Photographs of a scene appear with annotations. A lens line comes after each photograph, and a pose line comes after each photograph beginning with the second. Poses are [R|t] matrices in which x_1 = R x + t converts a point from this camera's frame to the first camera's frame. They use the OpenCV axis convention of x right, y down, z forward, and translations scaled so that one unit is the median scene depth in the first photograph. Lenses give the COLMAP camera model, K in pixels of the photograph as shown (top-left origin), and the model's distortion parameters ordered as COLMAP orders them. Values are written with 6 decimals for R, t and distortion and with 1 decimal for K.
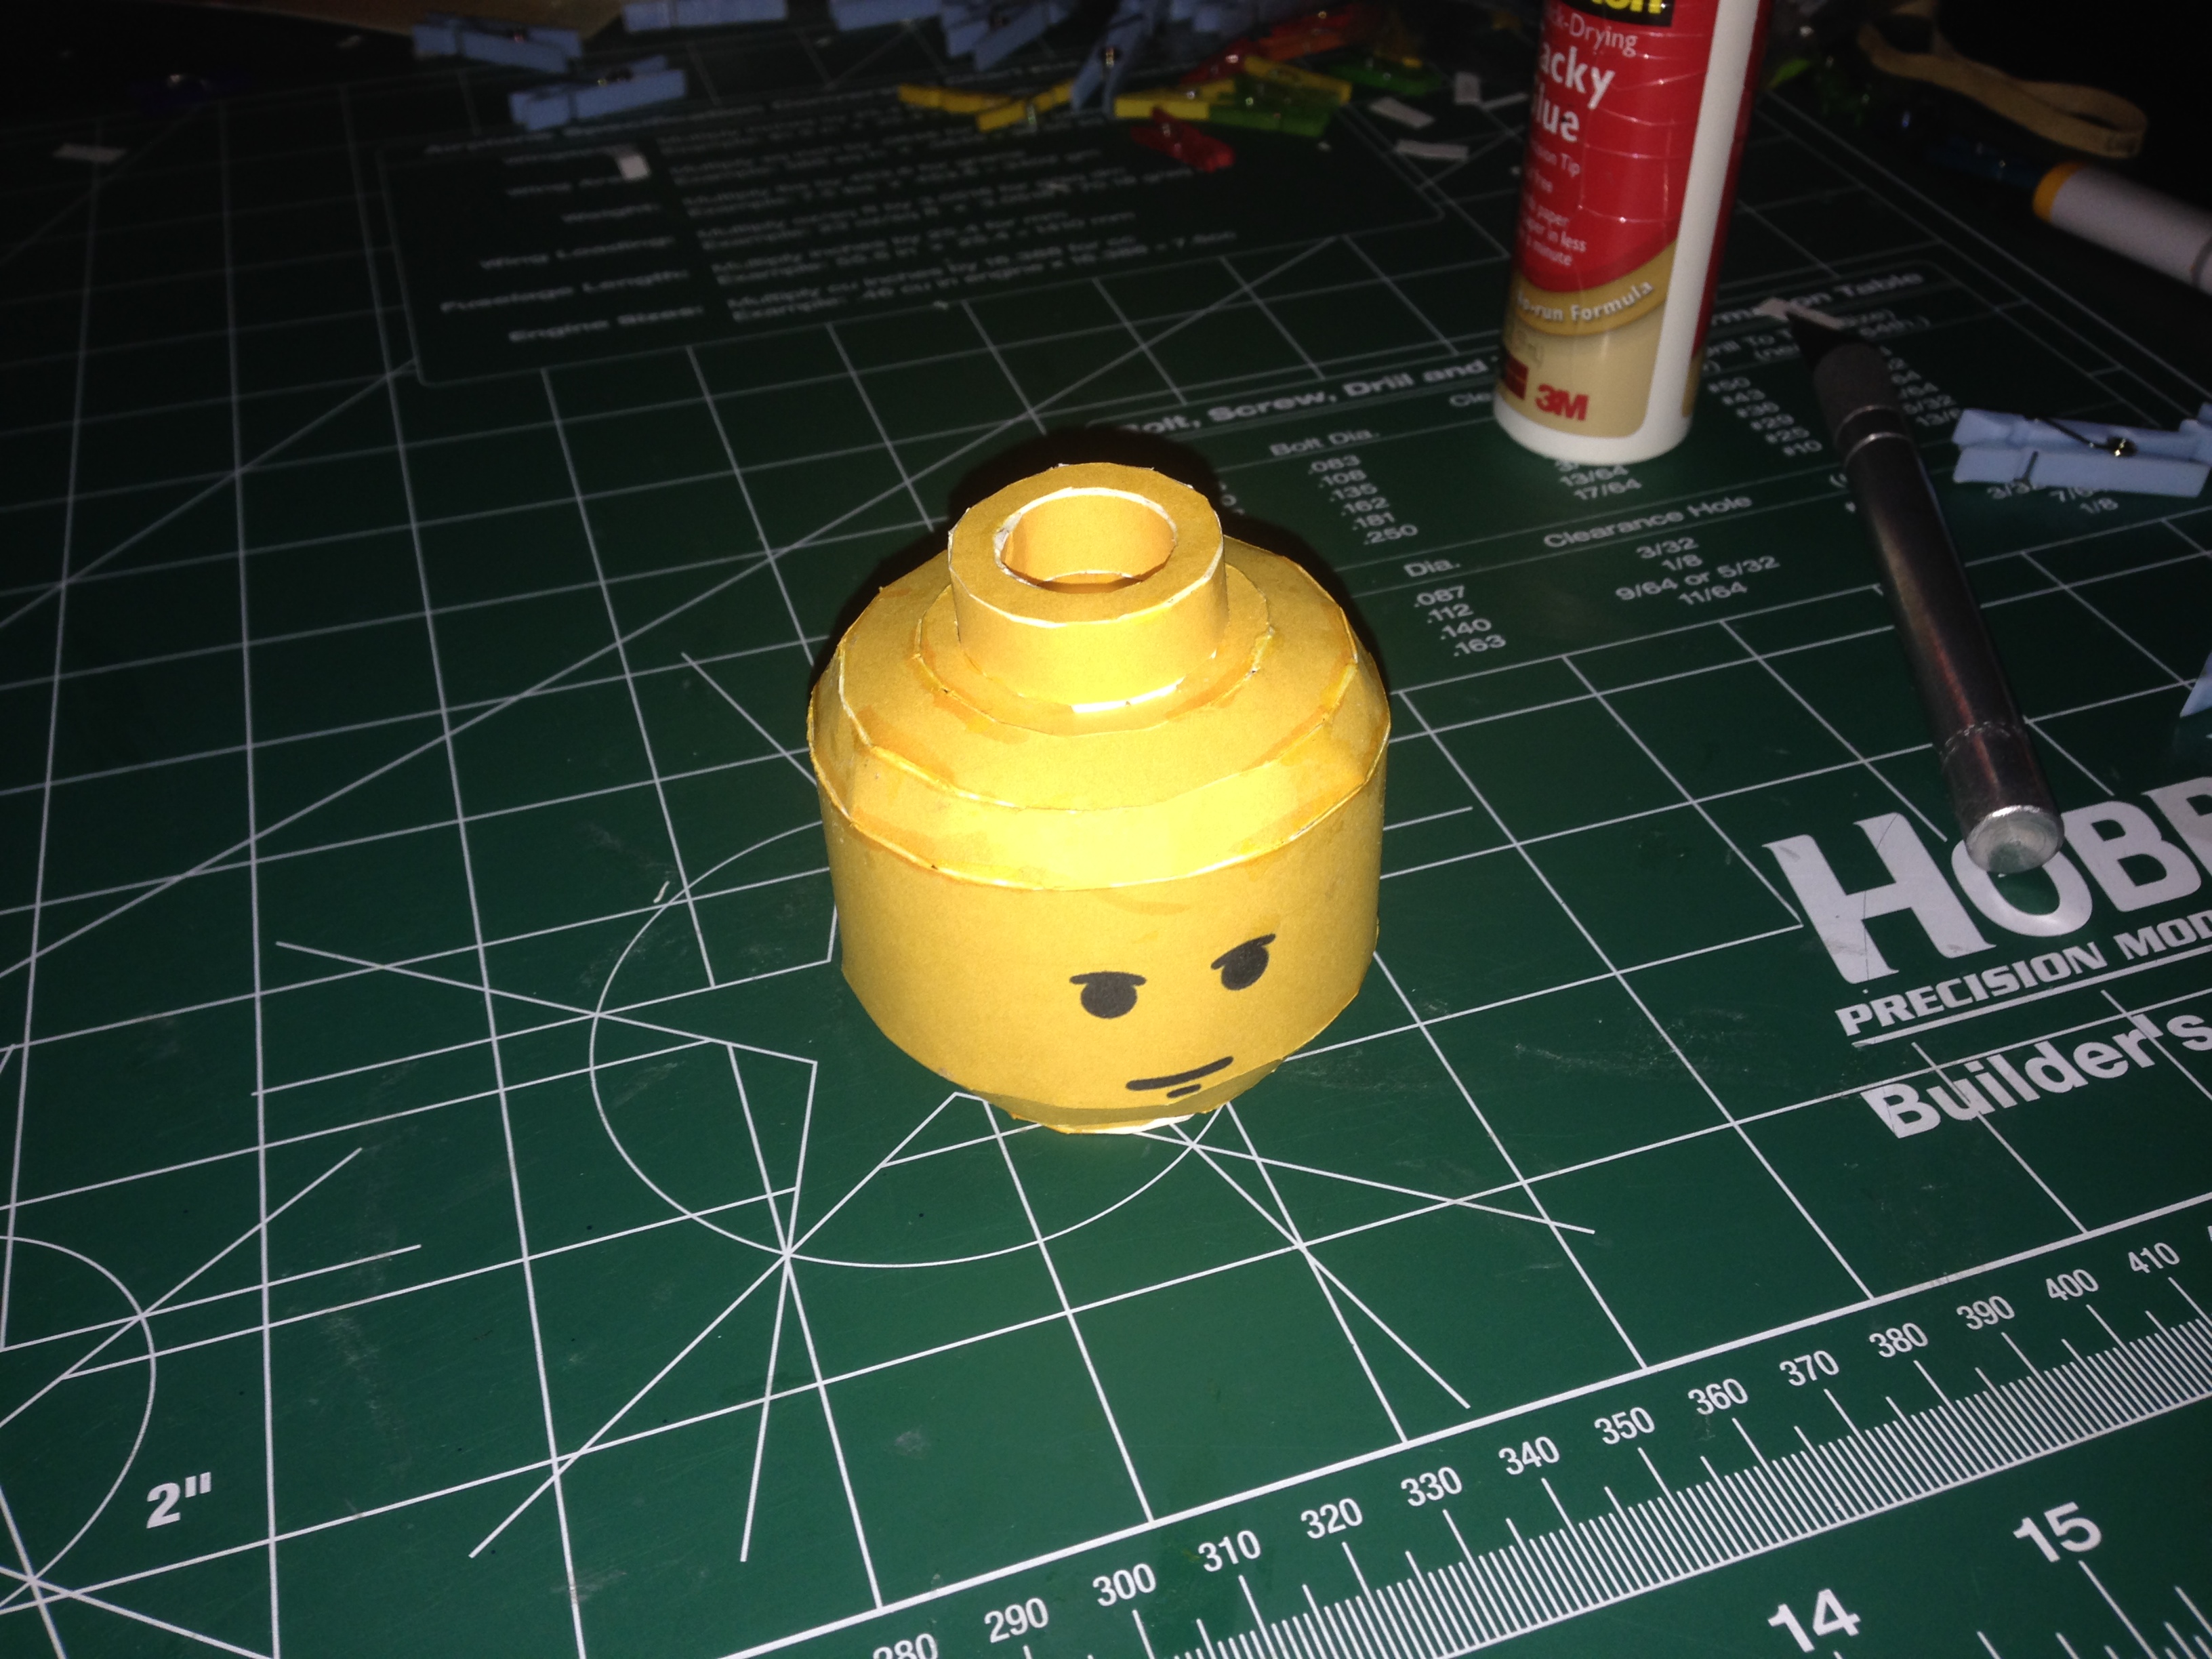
lens RADIAL K [[2103.2, 0, 1107.1], [0, 2103.2, 799.7], [0, 0, 1]] dist [0.112307, -0.251564]
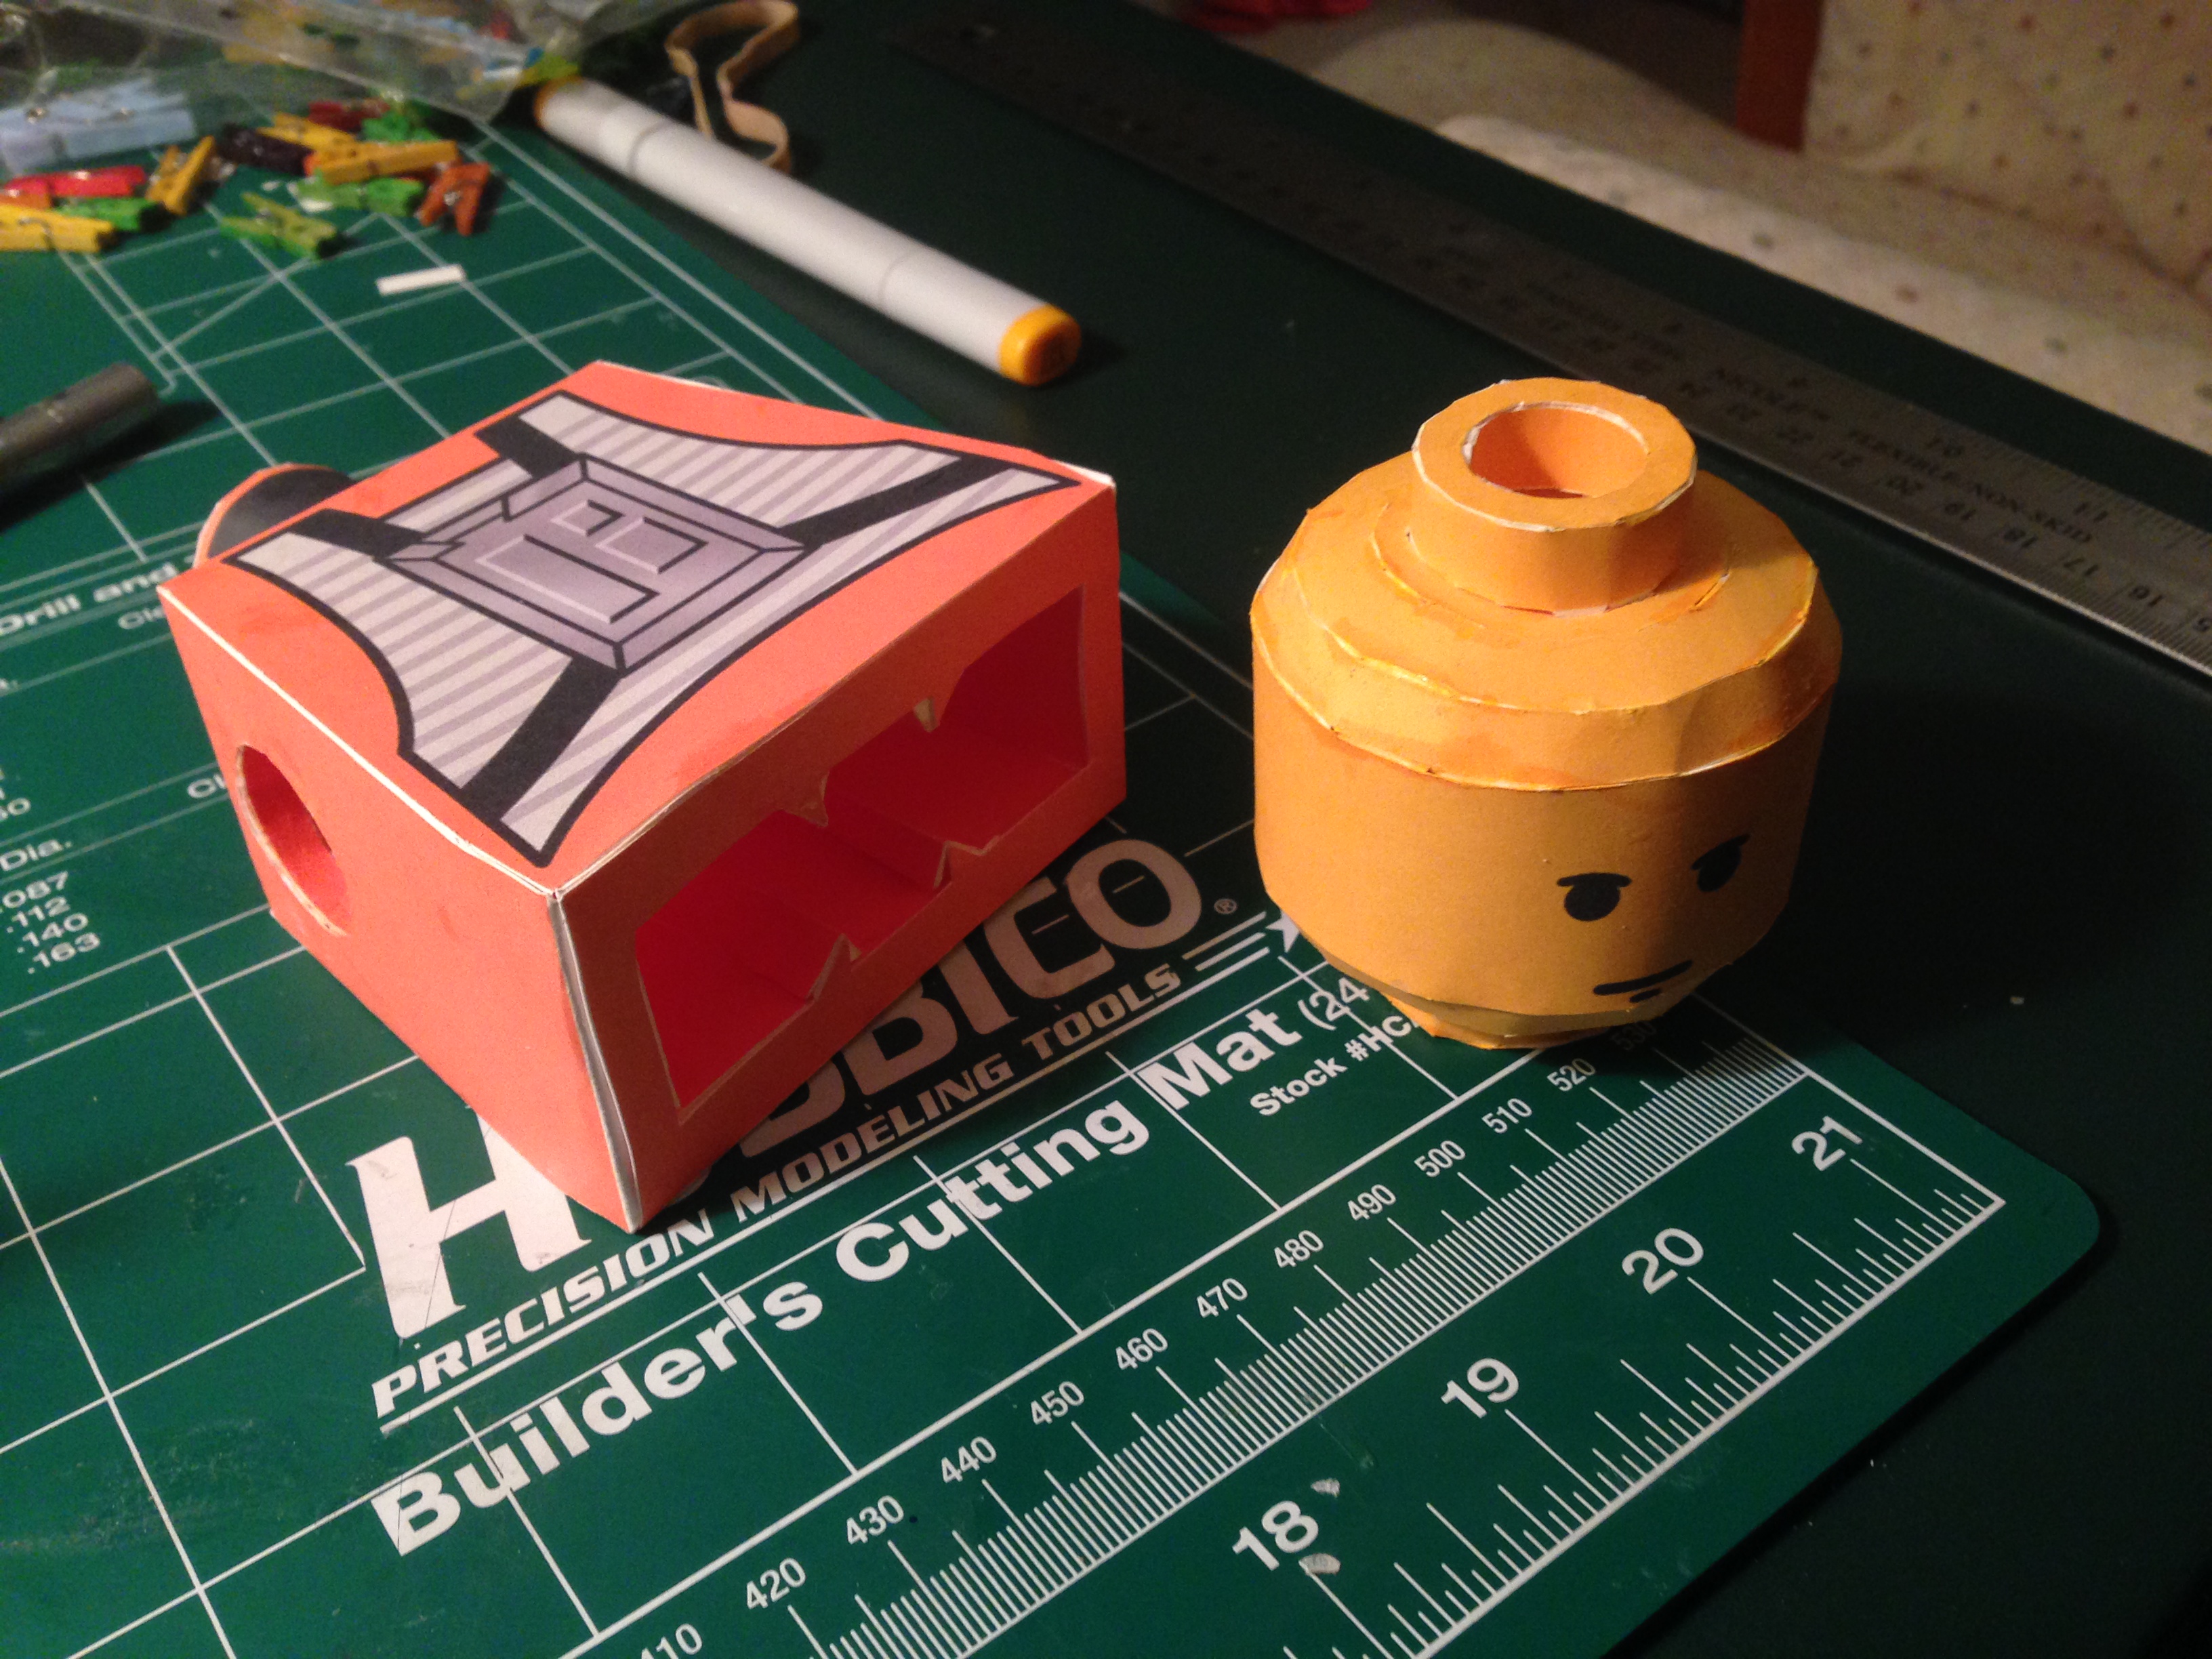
lens RADIAL K [[2117.4, 0, 1047.3], [0, 2117.4, 720.7], [0, 0, 1]] dist [0.027560, -0.004071]
pose [[0.950714, -0.171101, 0.258589, 0.387818], [0.181504, 0.983248, -0.016718, -0.088546], [-0.251397, 0.062829, 0.965843, 0.091977]]
